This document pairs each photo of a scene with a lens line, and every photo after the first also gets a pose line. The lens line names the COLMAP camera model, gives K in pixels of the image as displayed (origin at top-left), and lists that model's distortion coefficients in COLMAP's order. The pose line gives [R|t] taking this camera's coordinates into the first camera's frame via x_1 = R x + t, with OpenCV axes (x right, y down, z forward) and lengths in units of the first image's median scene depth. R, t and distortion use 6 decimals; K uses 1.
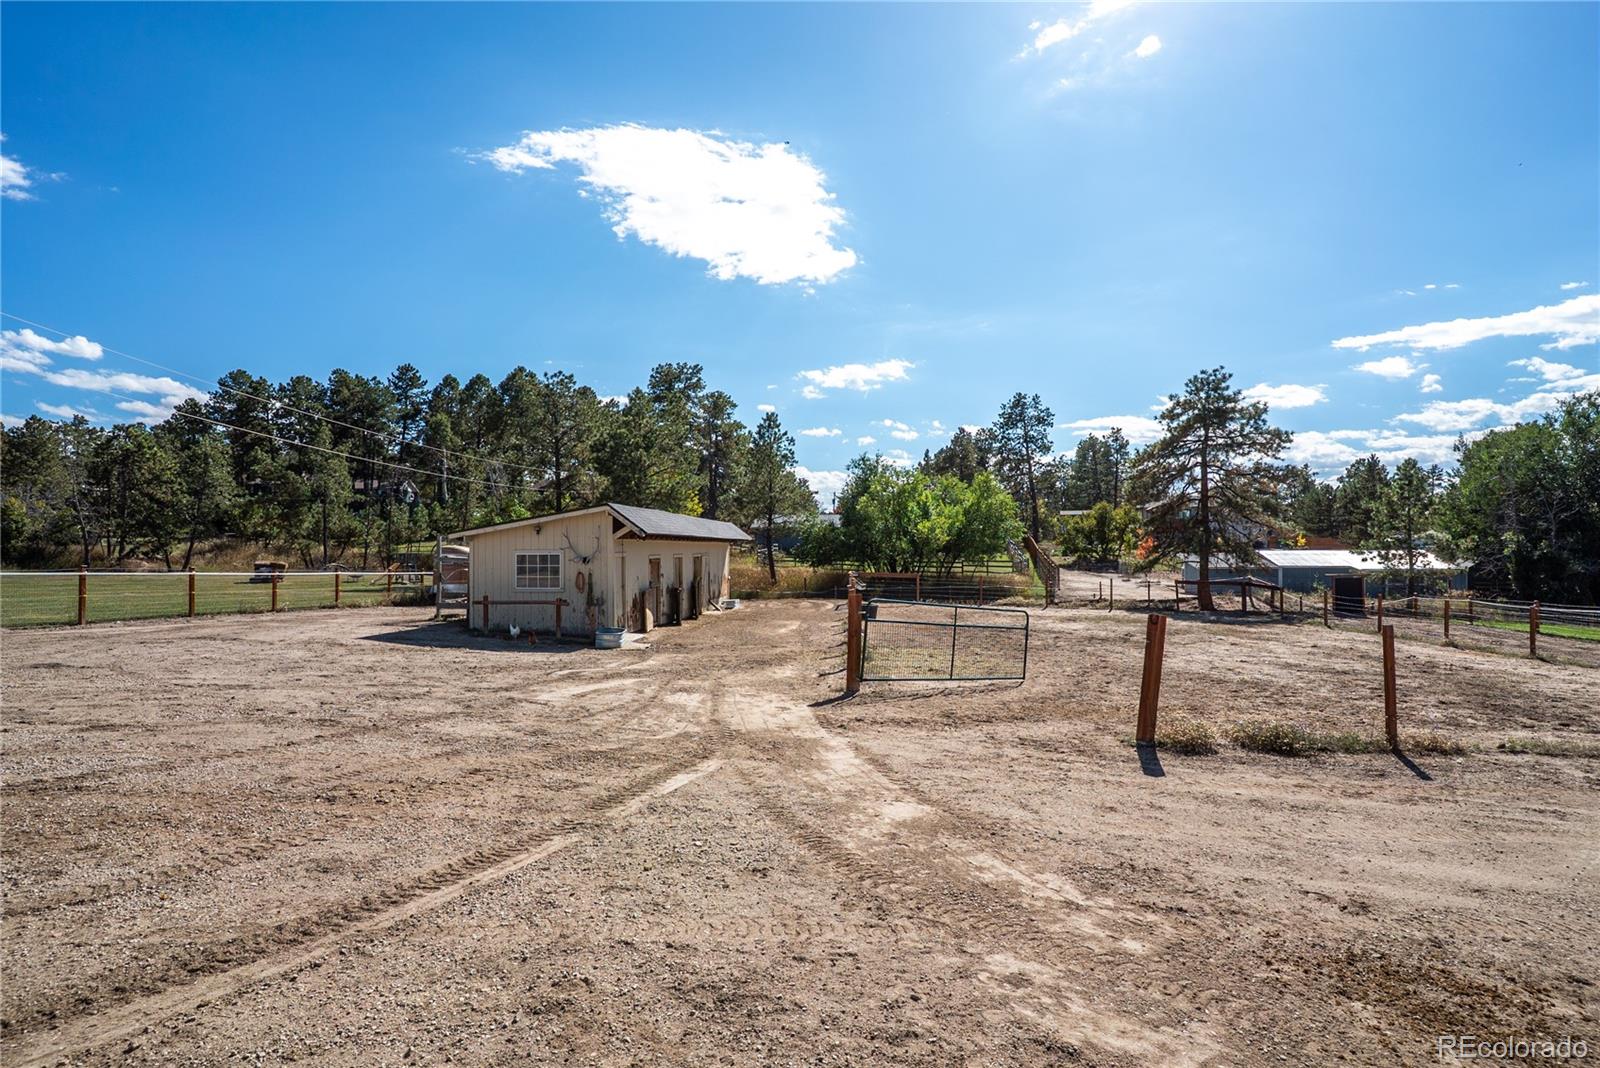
lens RADIAL K [[812.9, 0, 800.8], [0, 812.9, 528.9], [0, 0, 1]] dist [-0.079060, 0.037997]
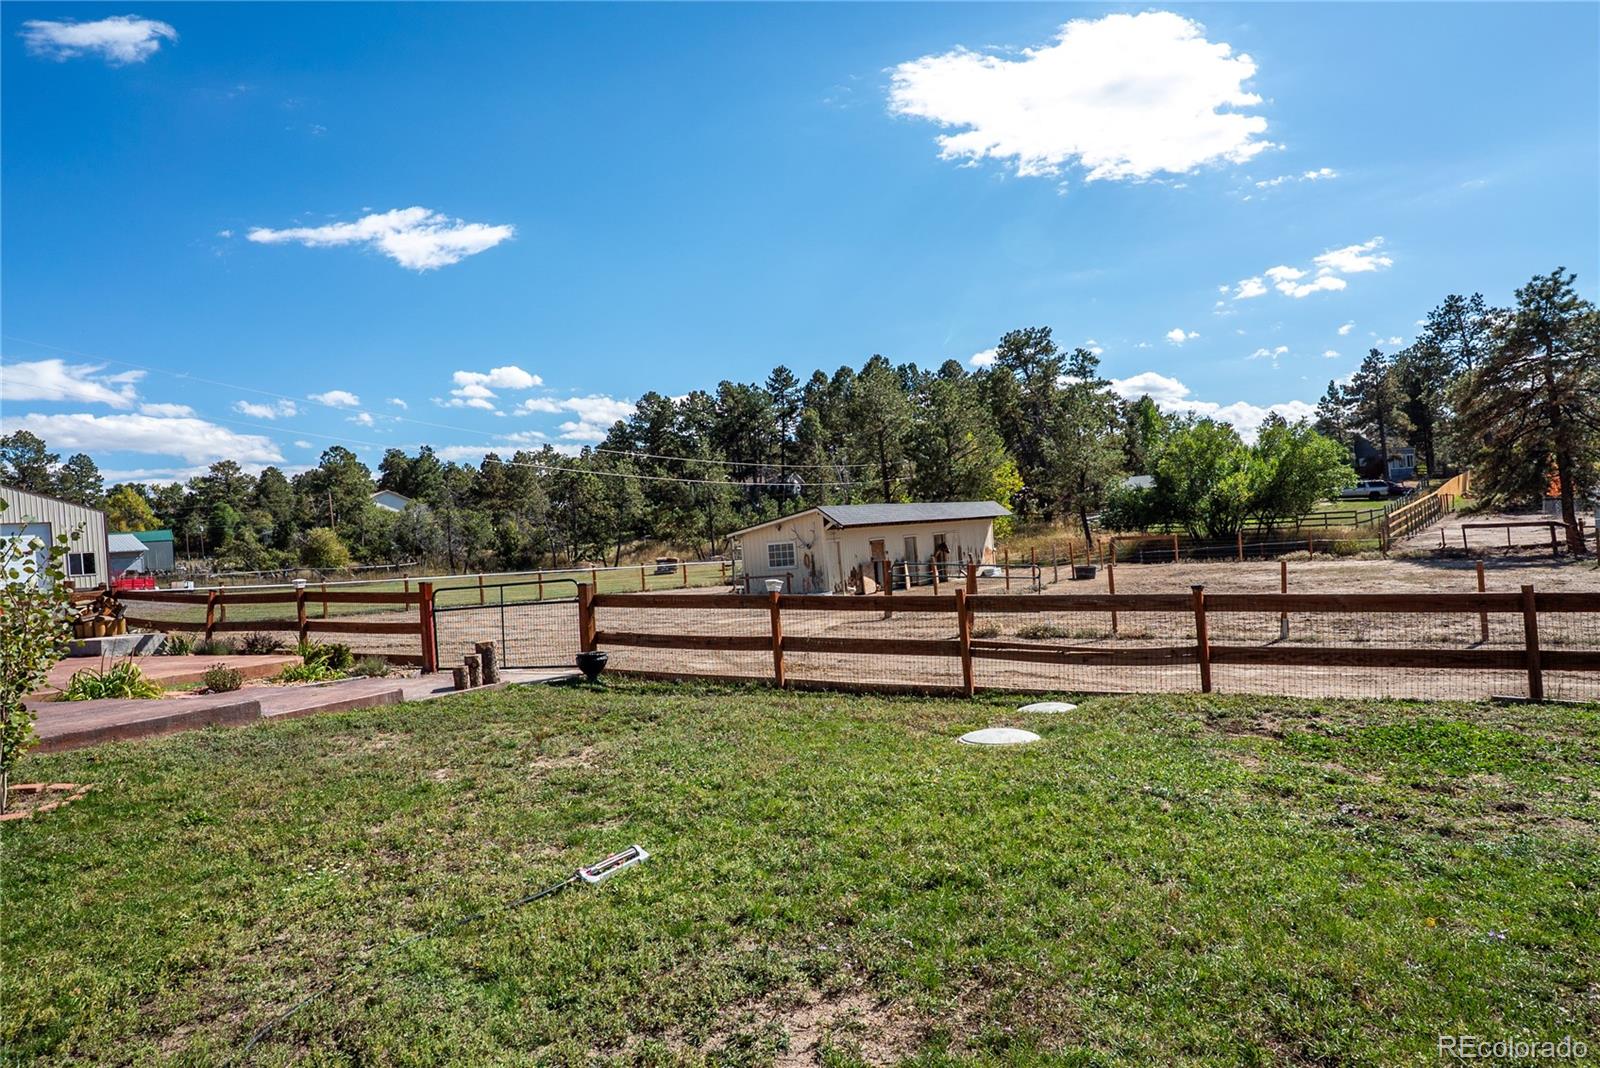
lens RADIAL K [[906.5, 0, 800.0], [0, 906.5, 534.0], [0, 0, 1]] dist [-0.080835, 0.041057]
pose [[0.882216, -0.064589, -0.466395, 0.159643], [0.083059, 0.996361, 0.019130, -0.005104], [0.463462, -0.055615, 0.884370, -0.149359]]
